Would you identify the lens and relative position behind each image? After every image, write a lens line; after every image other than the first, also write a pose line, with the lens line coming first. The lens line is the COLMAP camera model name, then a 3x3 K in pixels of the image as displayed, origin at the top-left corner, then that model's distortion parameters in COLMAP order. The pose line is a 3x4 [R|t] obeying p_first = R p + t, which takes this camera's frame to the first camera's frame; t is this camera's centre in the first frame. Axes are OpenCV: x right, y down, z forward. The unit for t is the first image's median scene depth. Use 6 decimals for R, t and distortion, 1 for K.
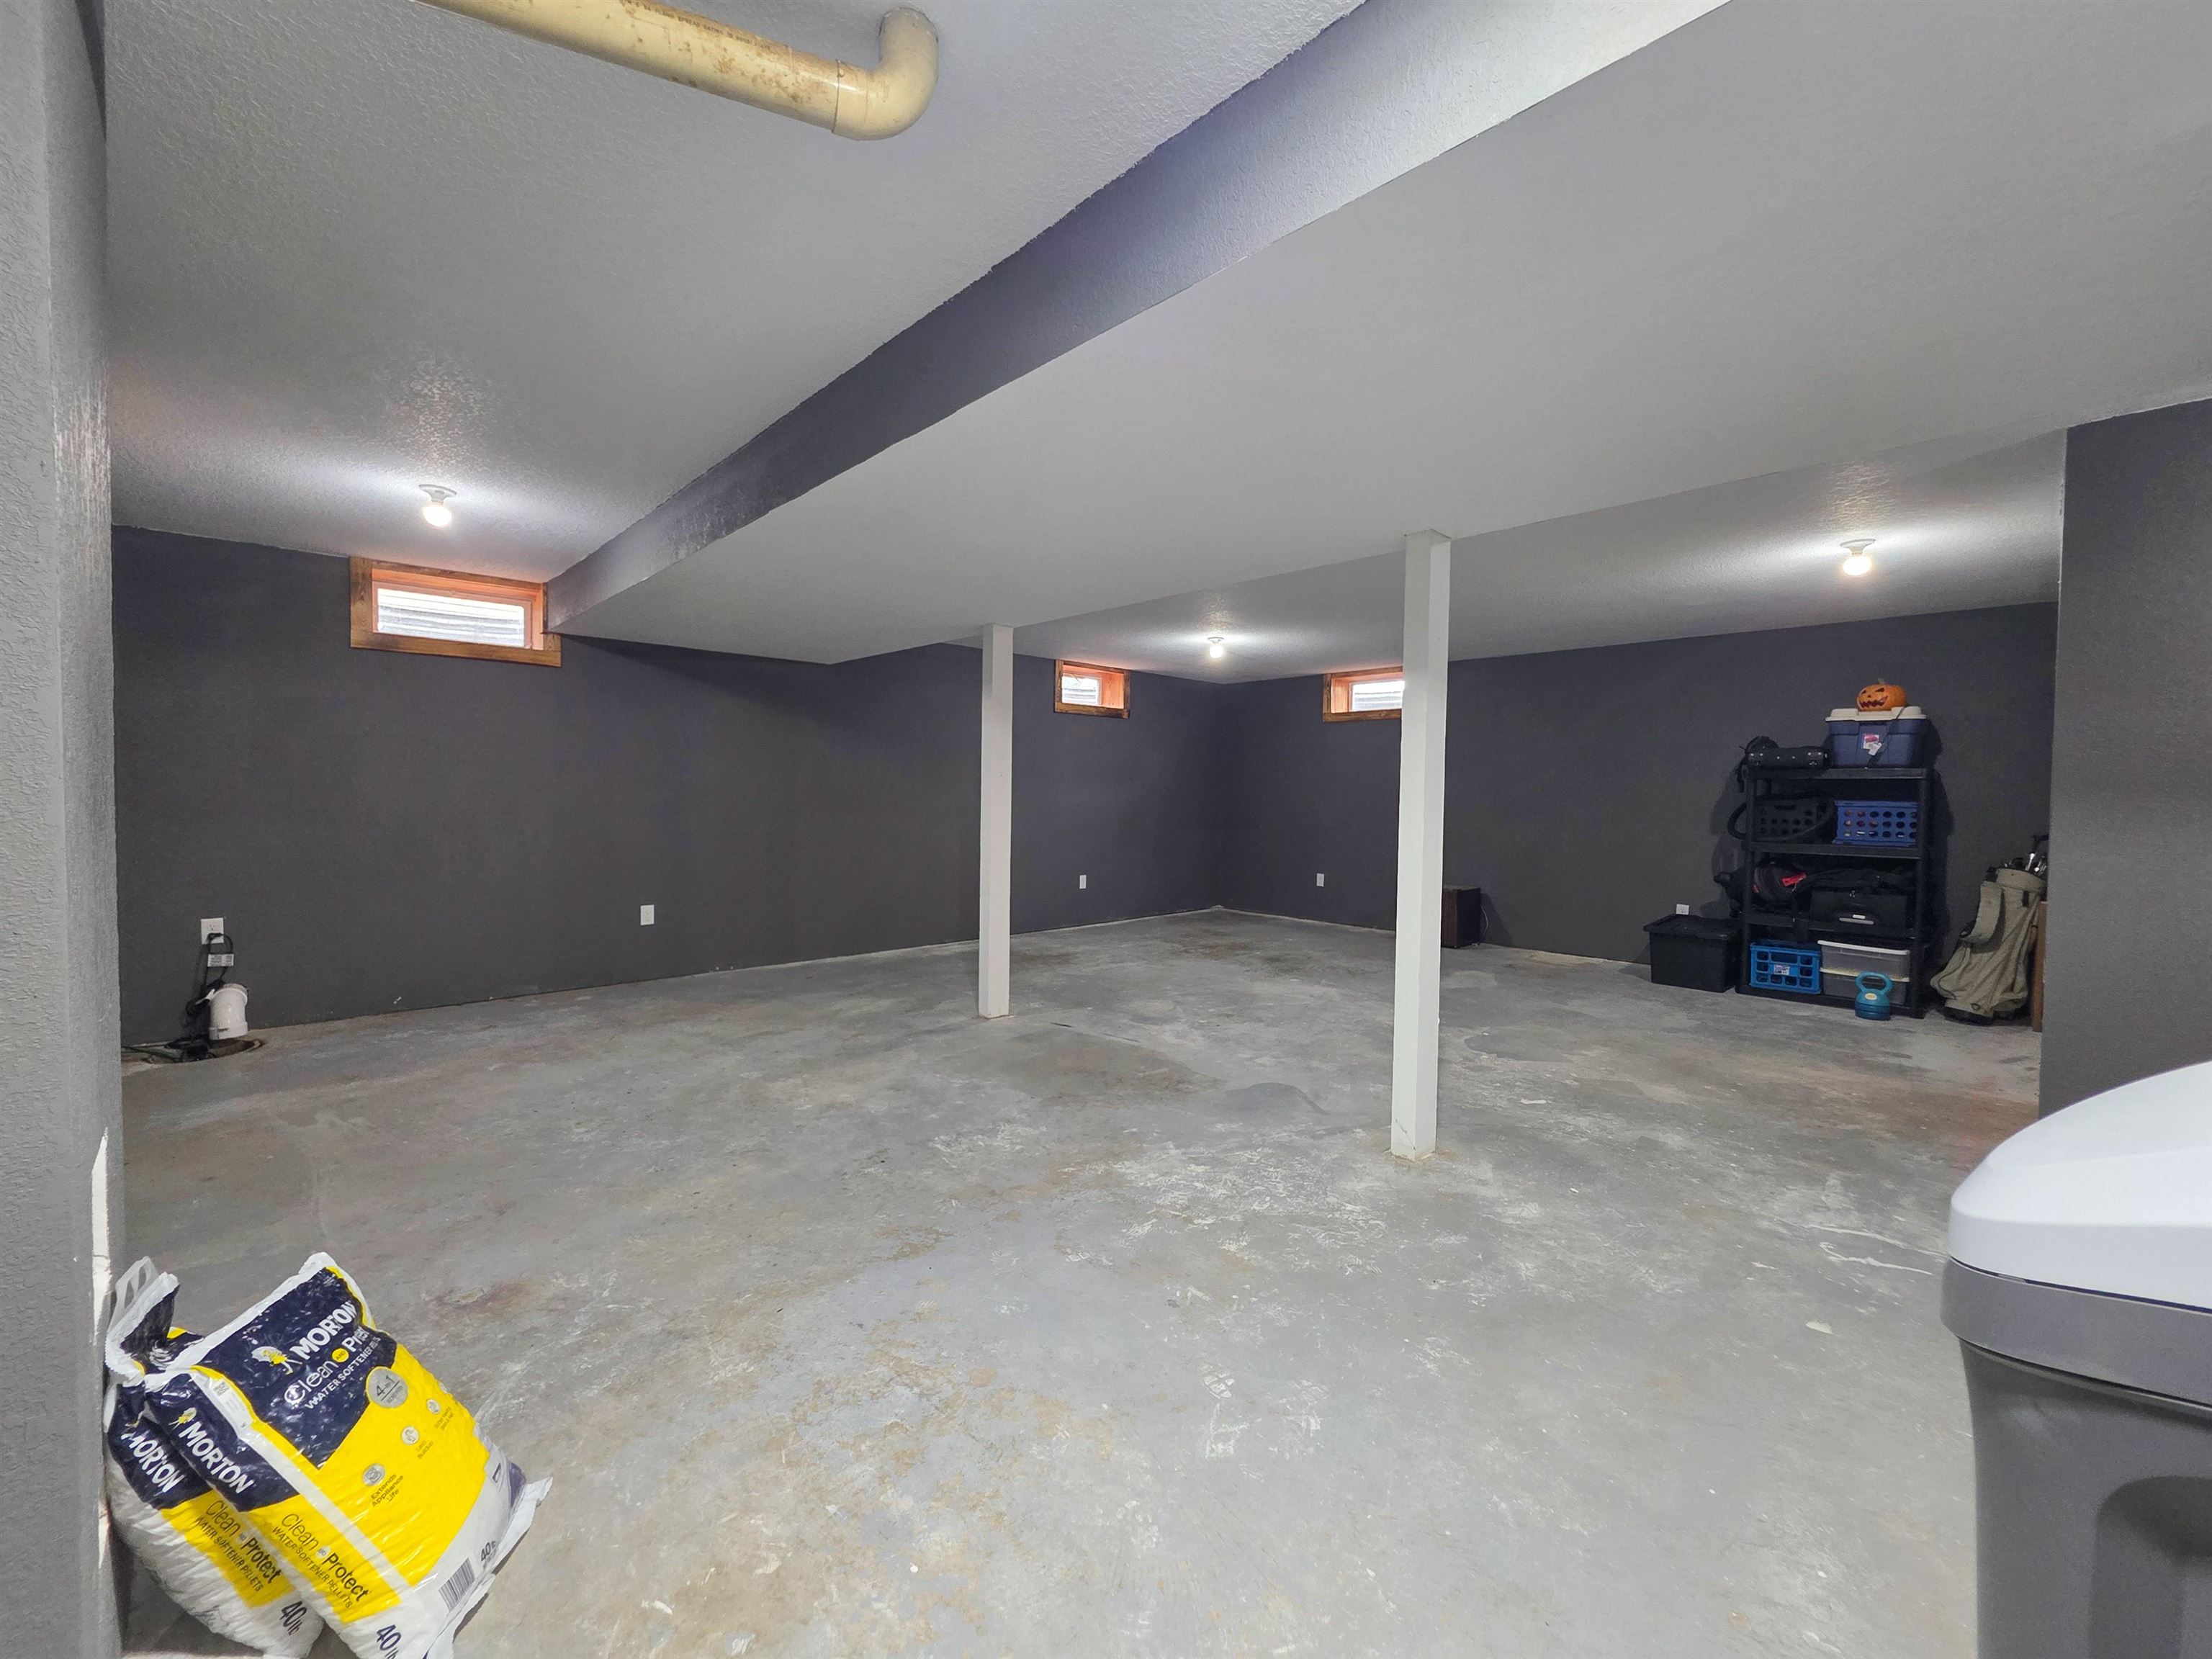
lens RADIAL K [[879.0, 0, 1103.8], [0, 879.0, 820.7], [0, 0, 1]] dist [-0.003781, -0.000442]
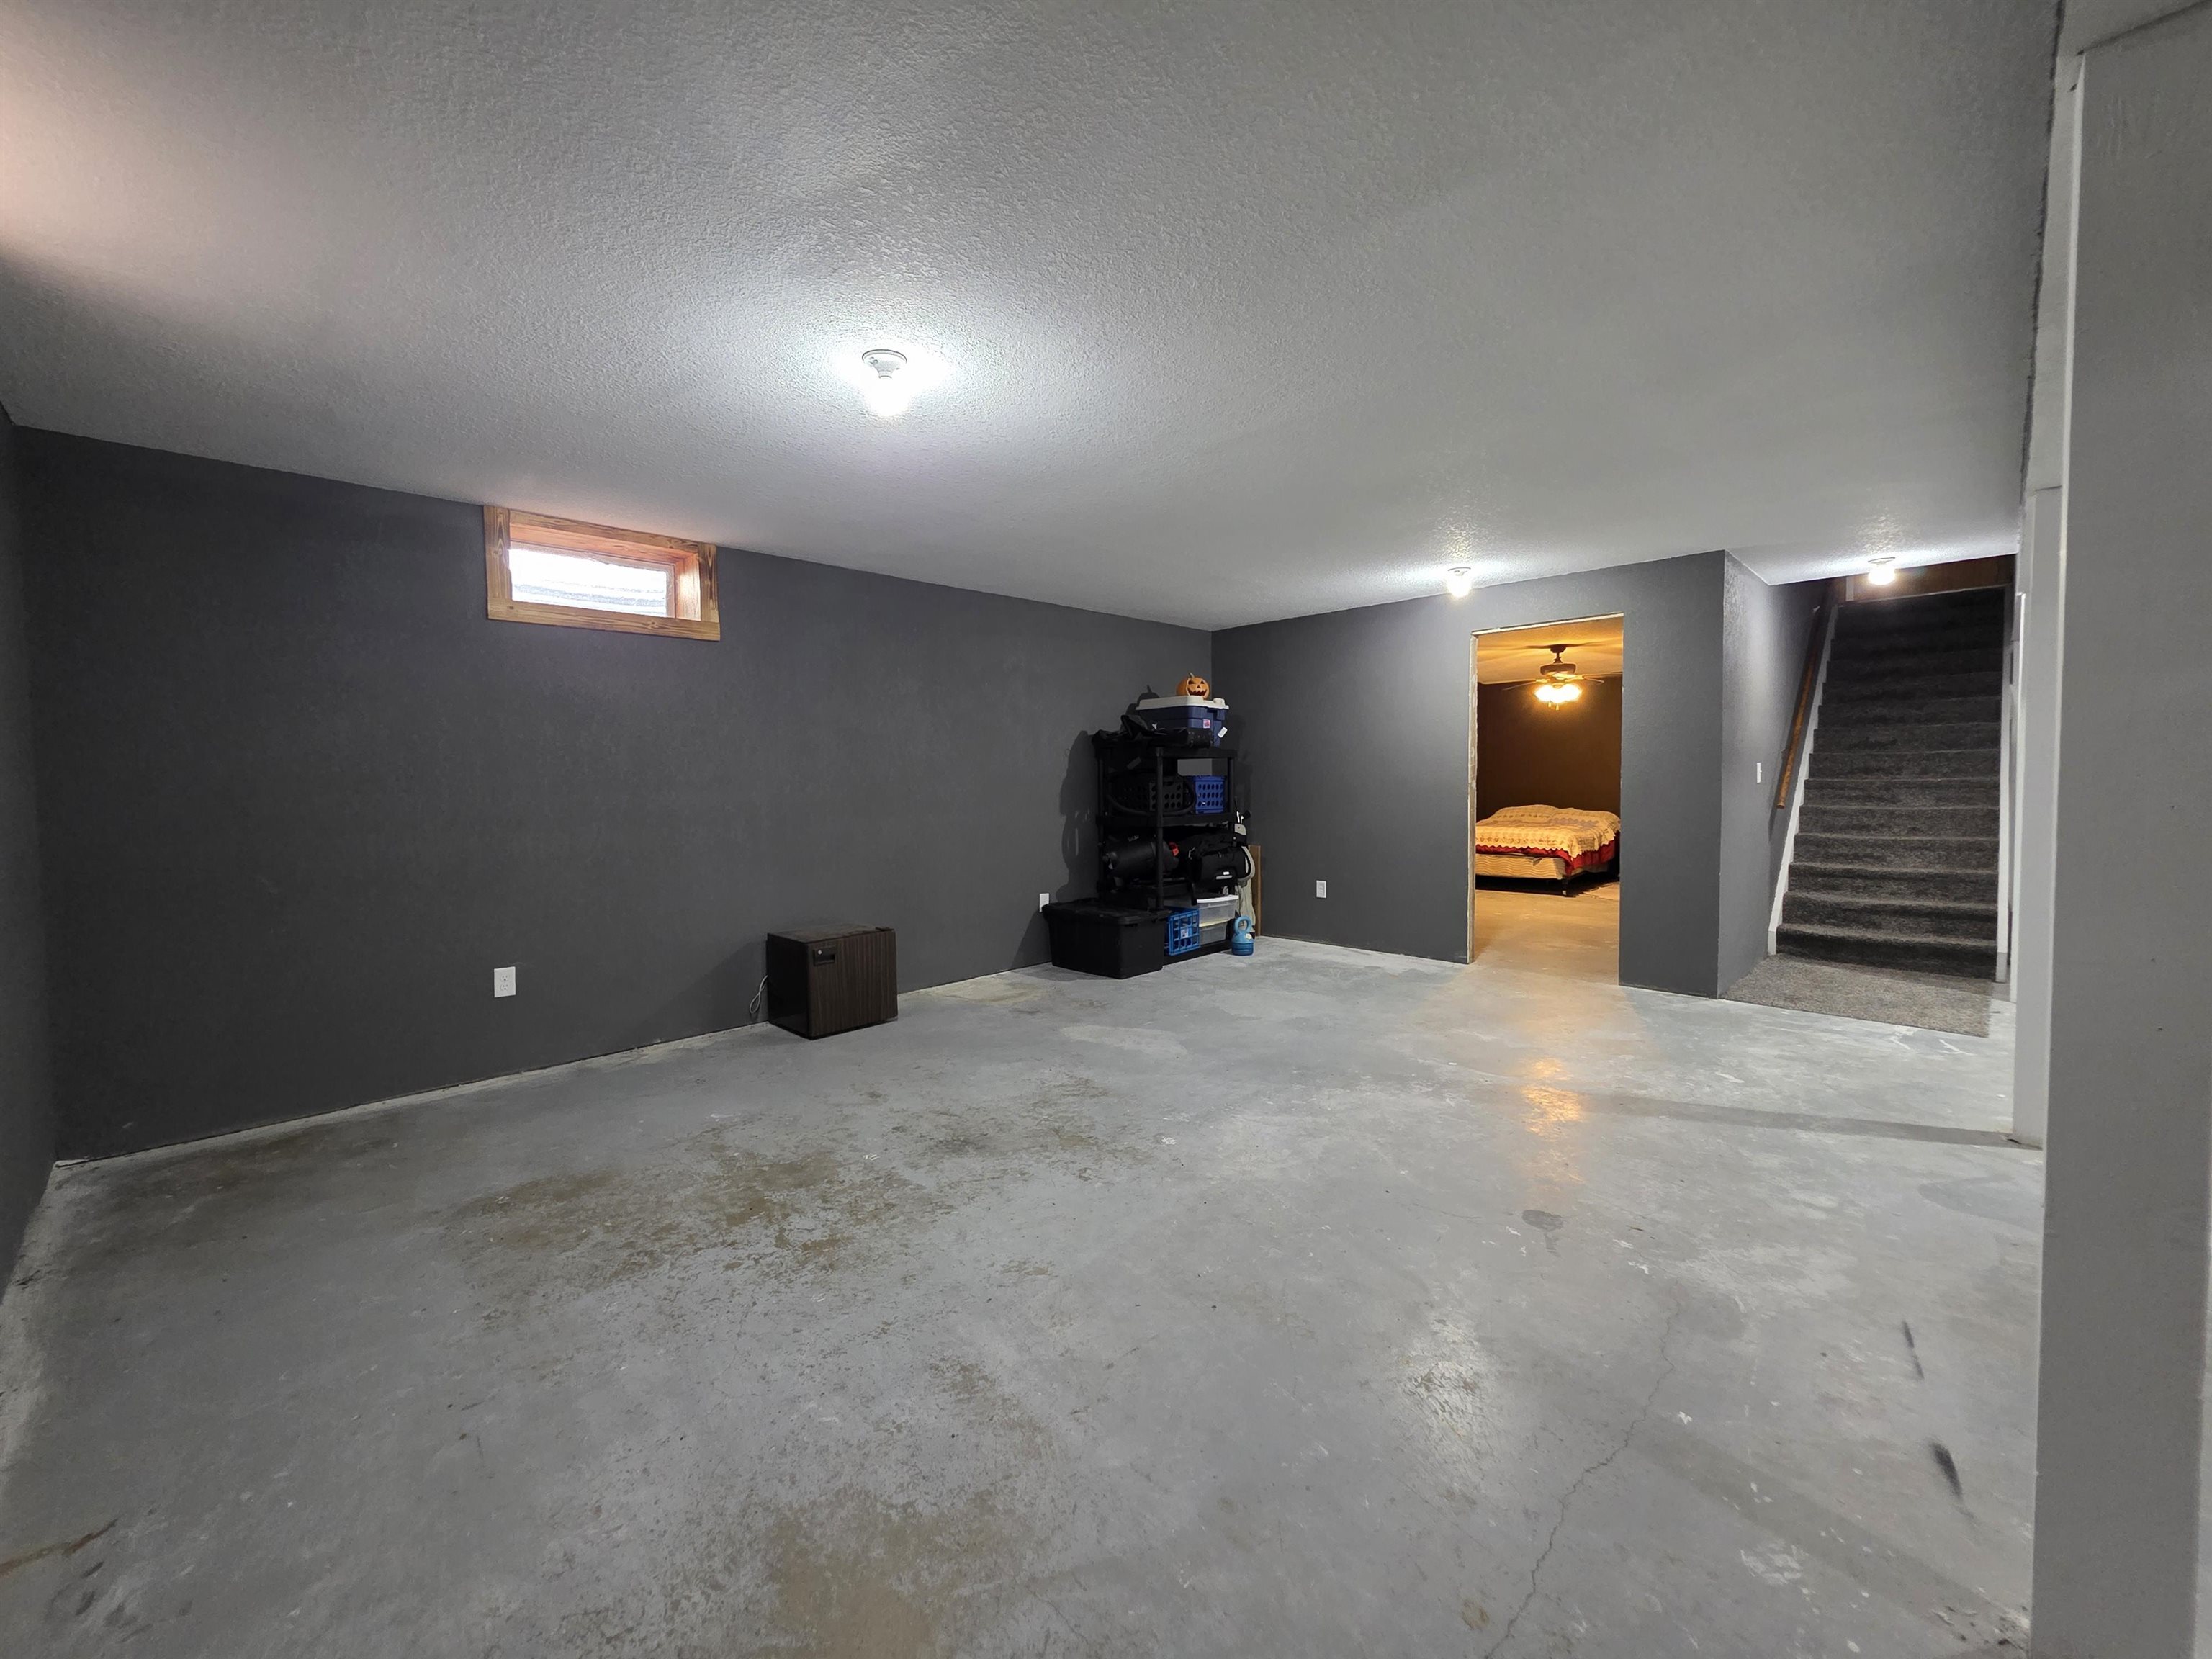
lens RADIAL K [[879.0, 0, 1105.9], [0, 879.0, 821.6], [0, 0, 1]] dist [-0.003781, -0.000442]
pose [[-0.012641, -0.061540, 0.998025, -0.385185], [0.047325, 0.996949, 0.062073, -0.050419], [-0.998800, 0.048016, -0.009690, 1.403993]]
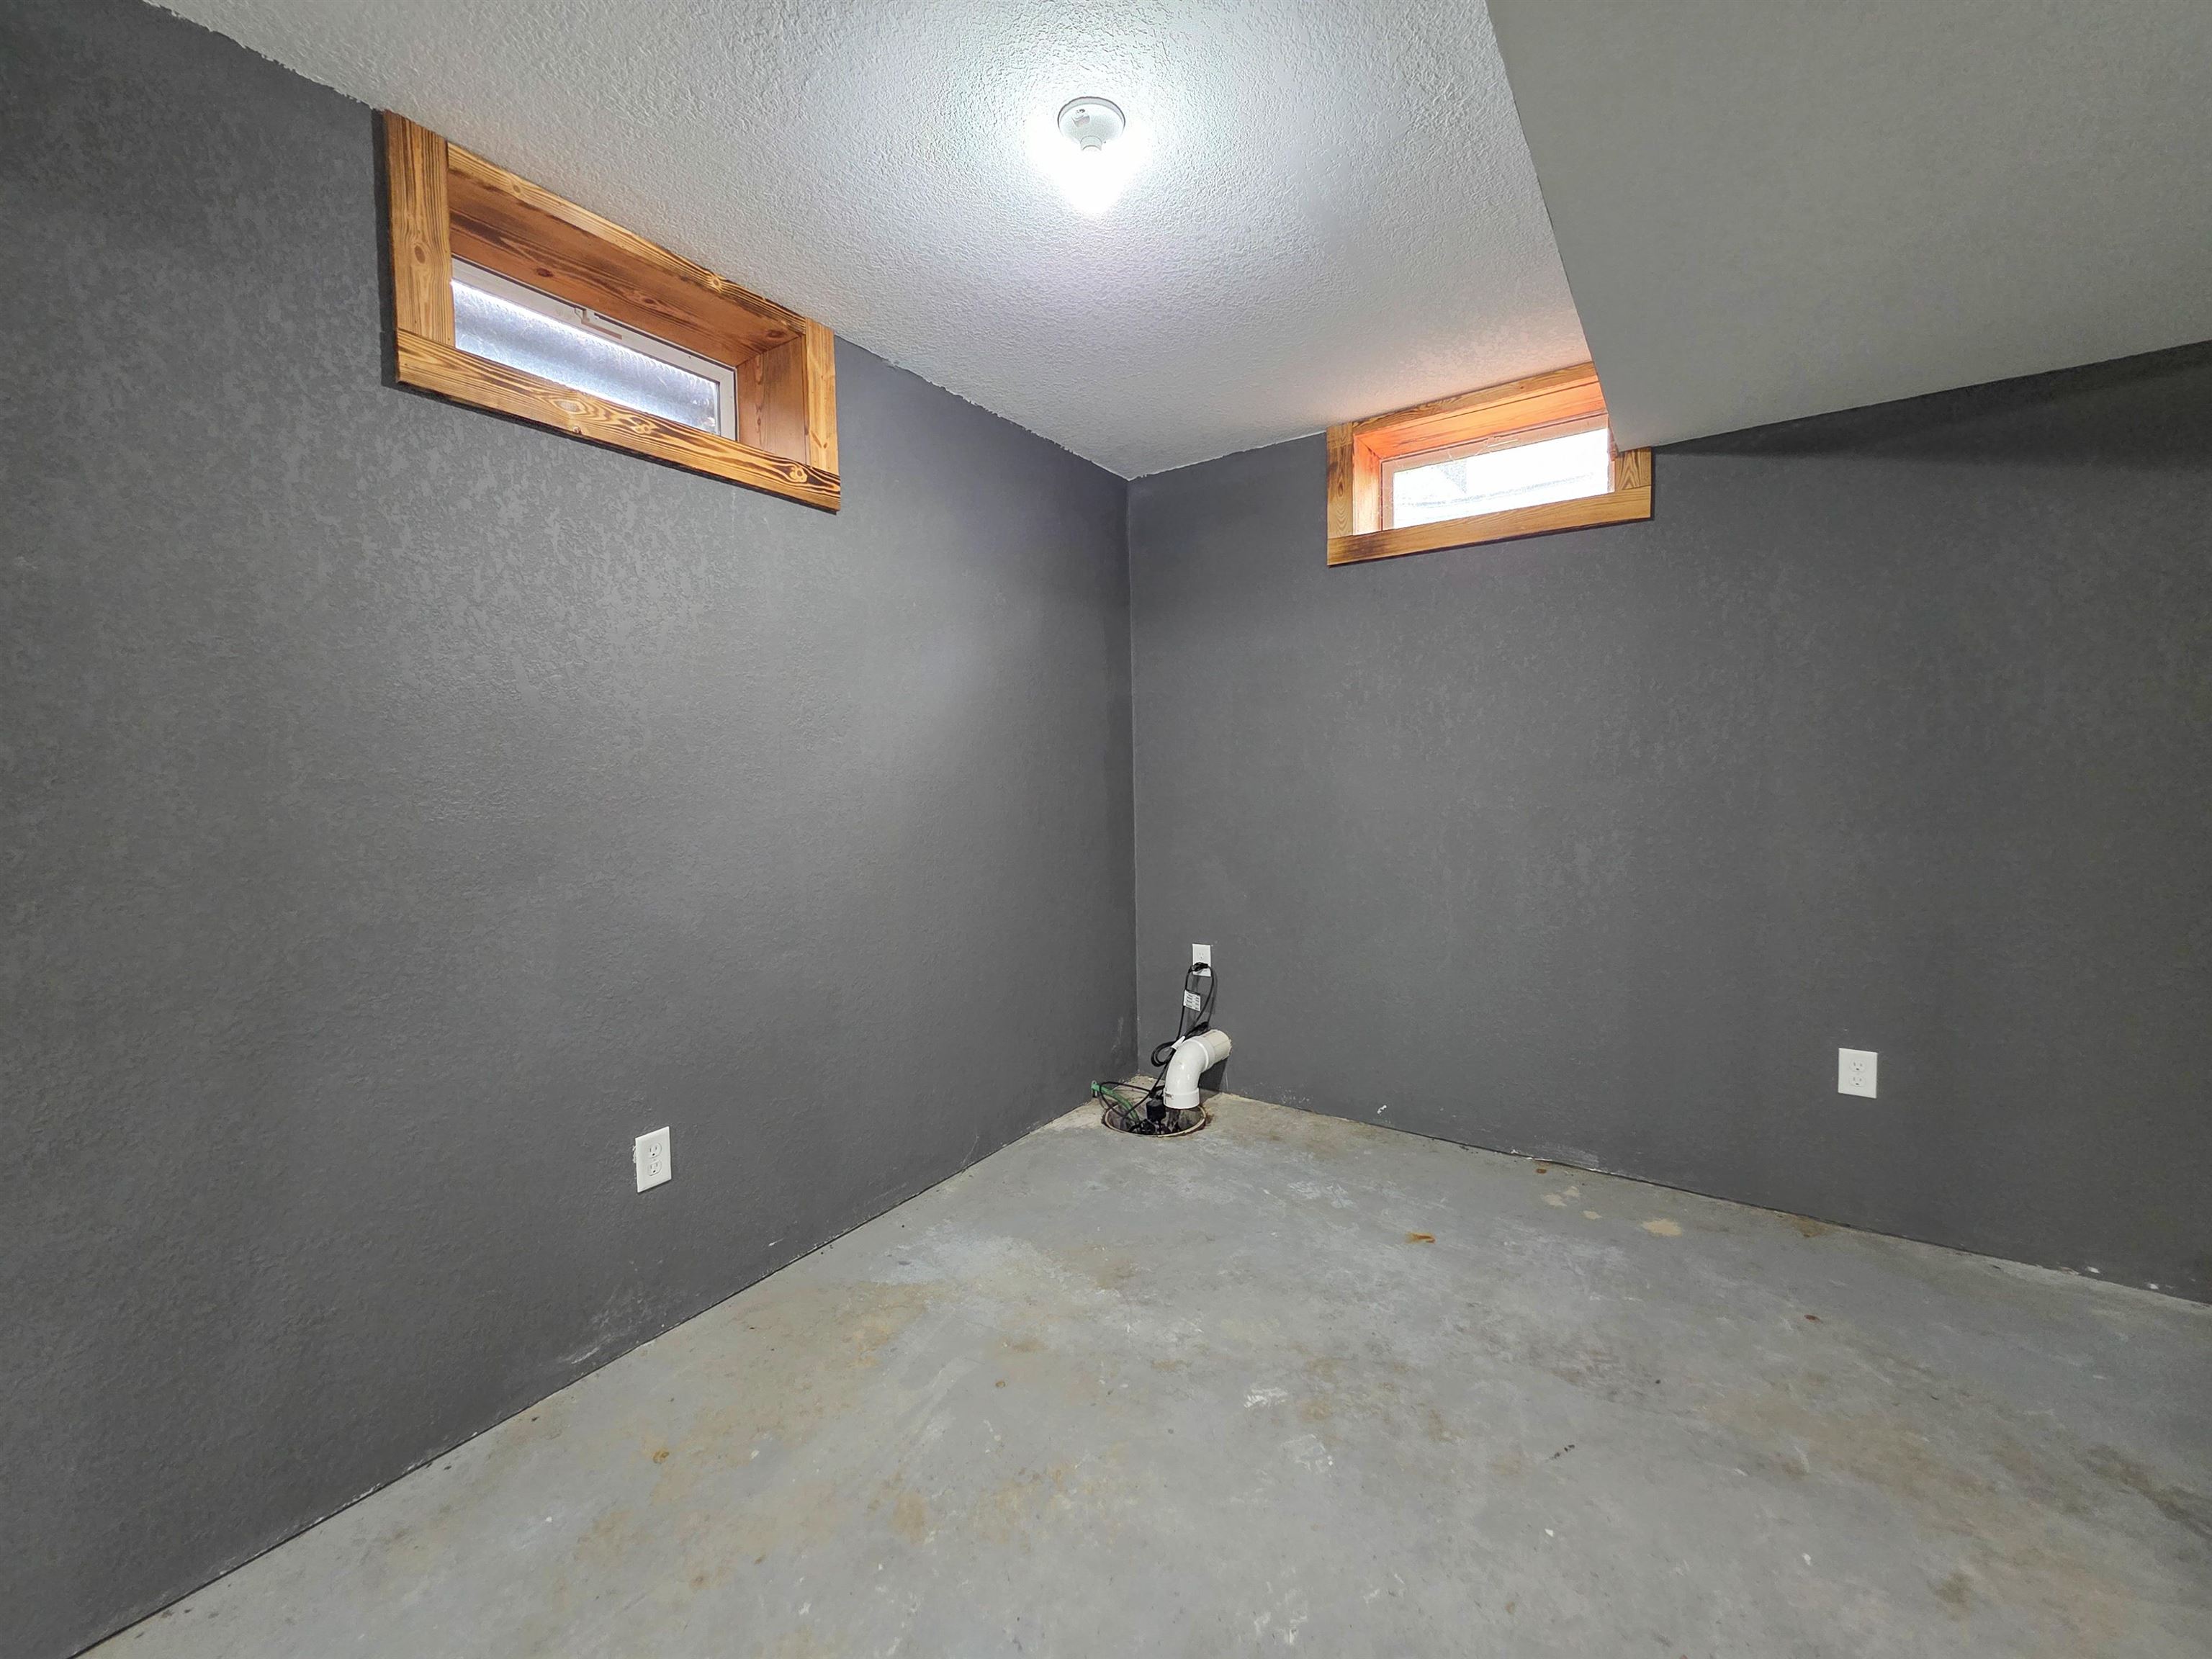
lens RADIAL K [[879.0, 0, 1099.2], [0, 879.0, 812.8], [0, 0, 1]] dist [-0.003781, -0.000442]
pose [[0.191077, 0.028942, -0.981148, -0.241327], [-0.005734, 0.999581, 0.028369, -0.030677], [0.981558, 0.000206, 0.191163, 0.733033]]
